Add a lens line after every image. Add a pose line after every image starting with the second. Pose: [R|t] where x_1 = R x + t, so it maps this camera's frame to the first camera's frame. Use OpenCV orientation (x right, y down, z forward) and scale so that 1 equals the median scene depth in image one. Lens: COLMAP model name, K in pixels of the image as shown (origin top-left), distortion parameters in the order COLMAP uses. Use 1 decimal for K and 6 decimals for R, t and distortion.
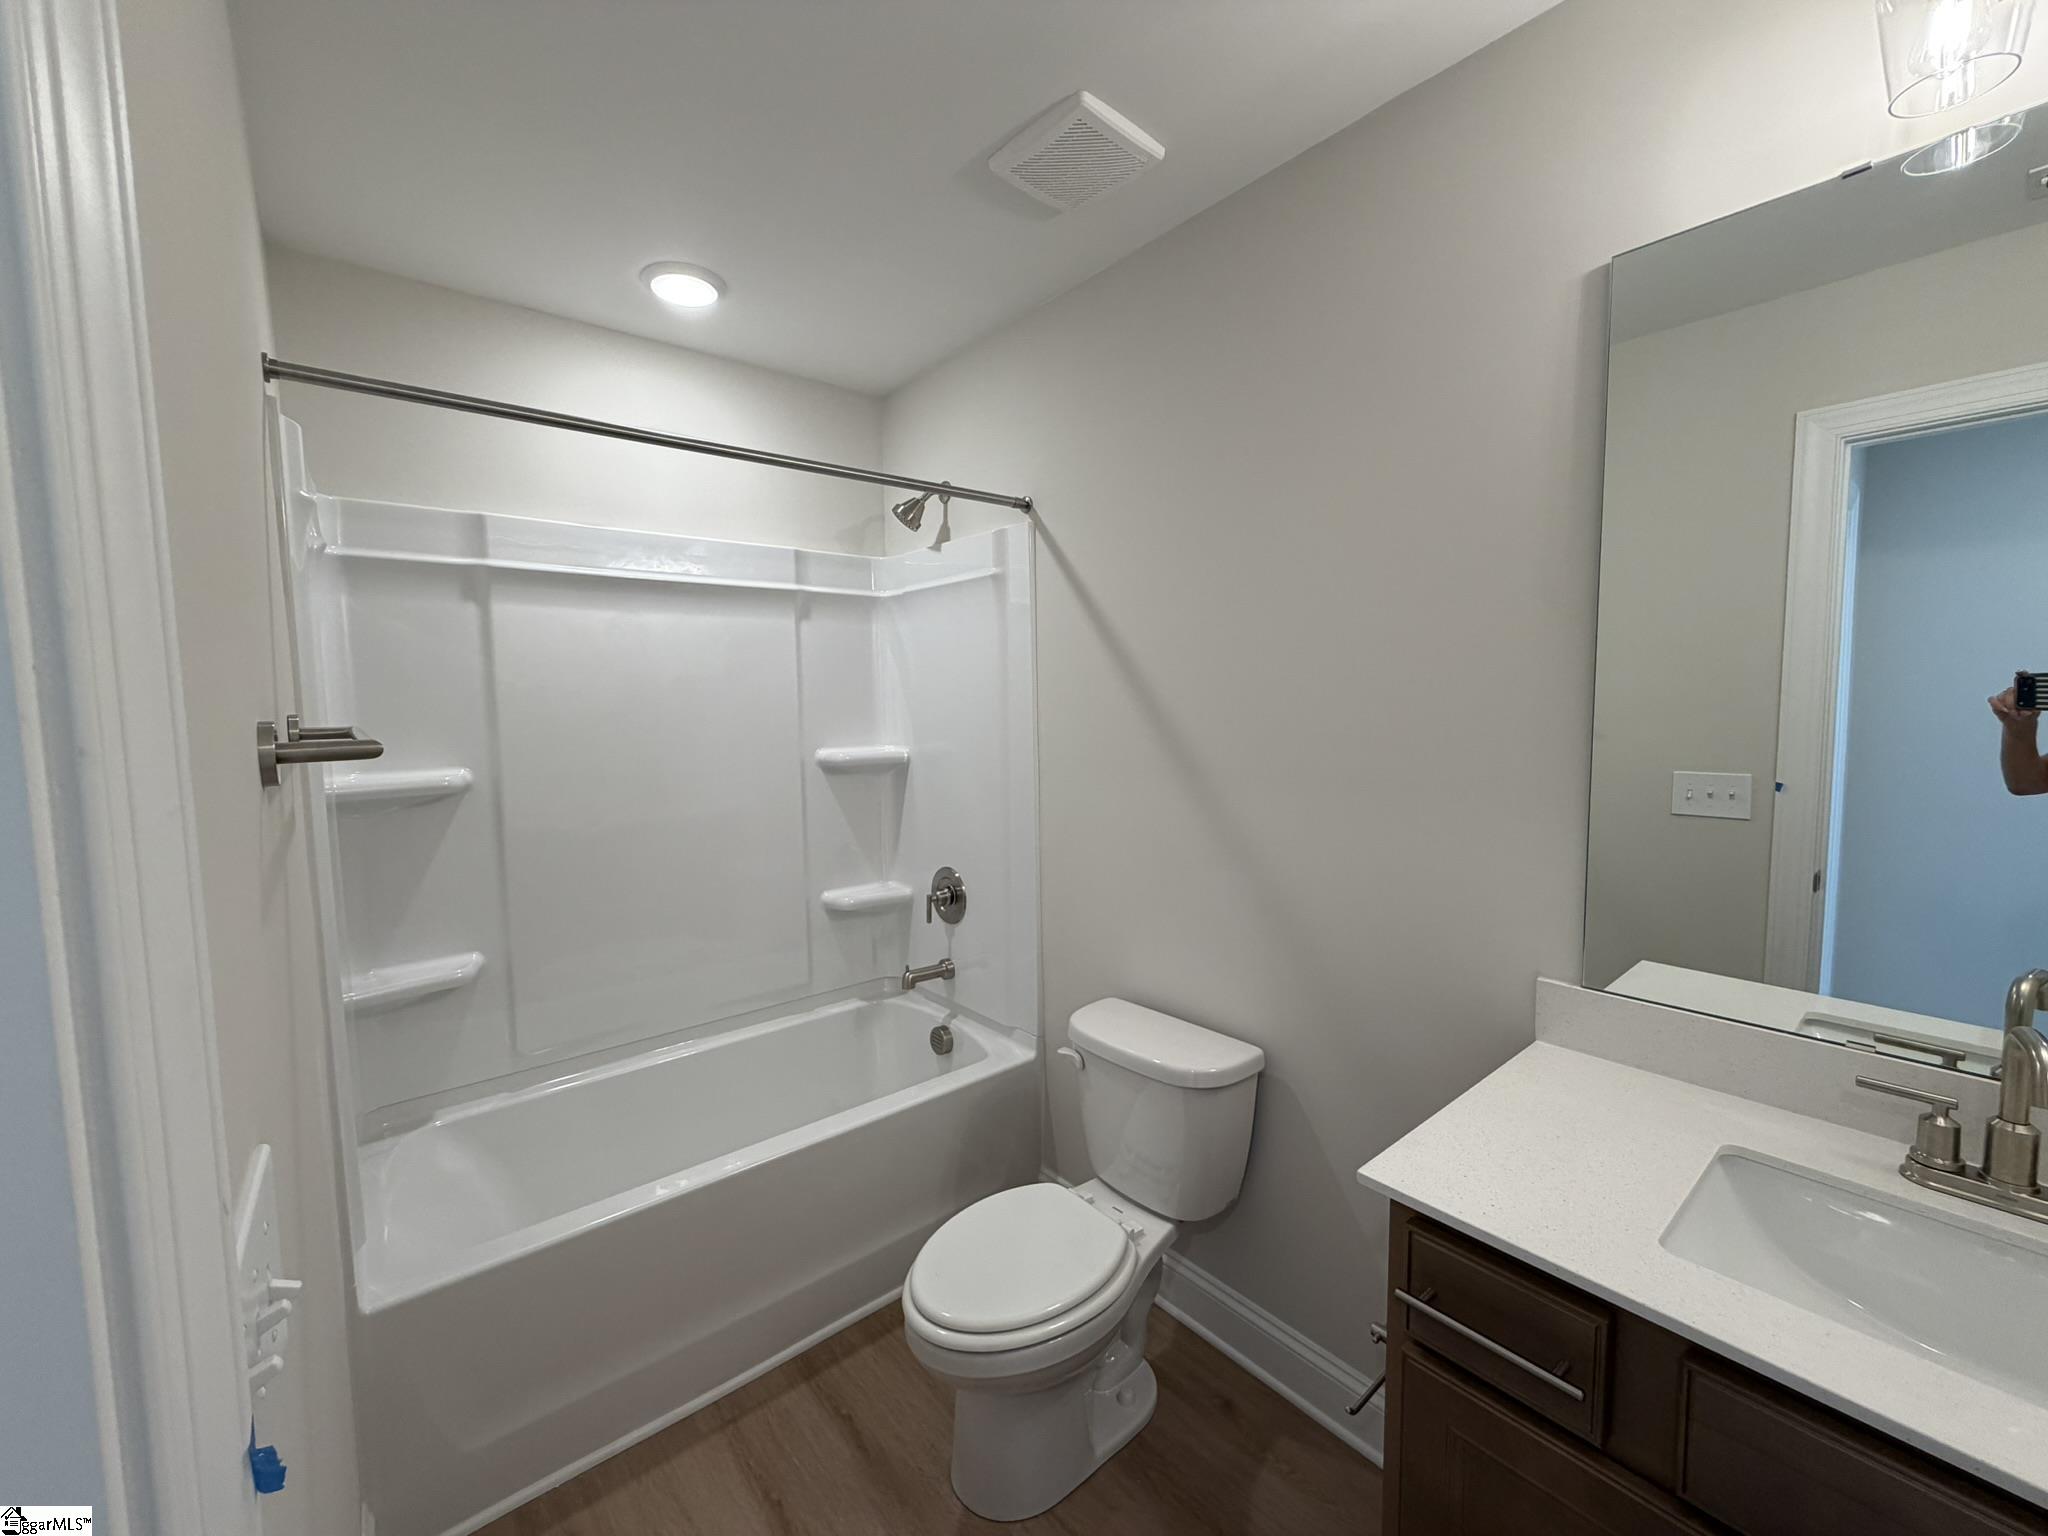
lens RADIAL K [[817.8, 0, 1023.7], [0, 817.8, 766.0], [0, 0, 1]] dist [-0.003114, 0.000040]
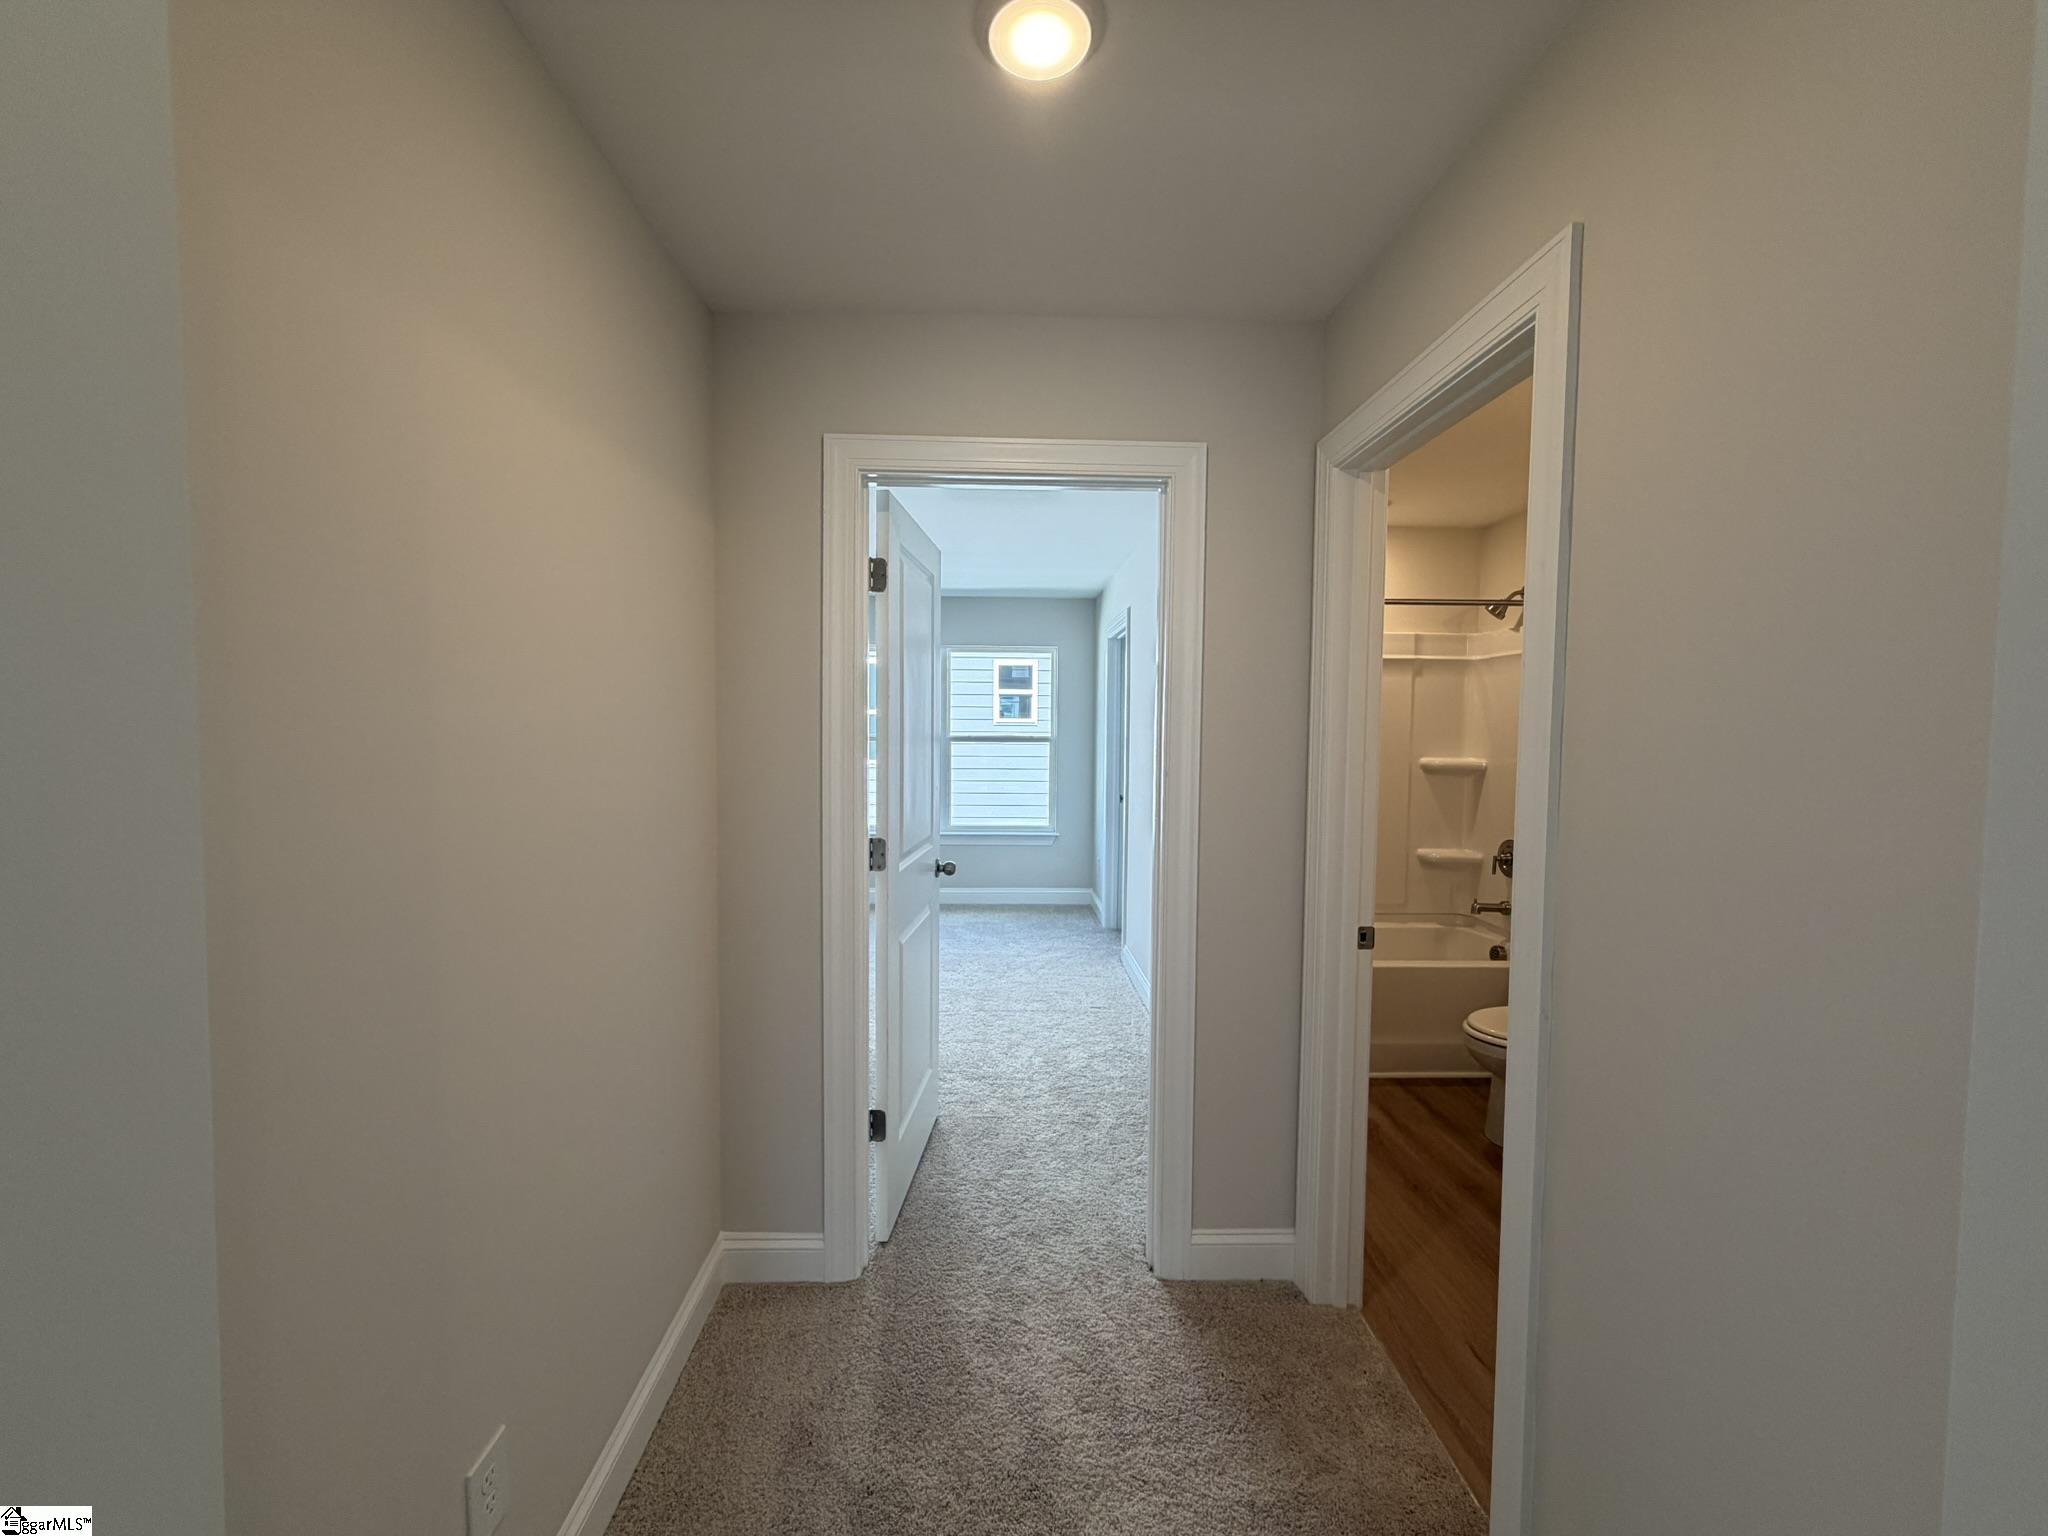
lens RADIAL K [[817.8, 0, 1011.0], [0, 817.8, 765.5], [0, 0, 1]] dist [-0.003114, 0.000040]
pose [[0.780795, 0.057592, -0.622127, 0.113990], [-0.060815, 0.998020, 0.016064, 0.017570], [0.621820, 0.025292, 0.782752, -0.735766]]
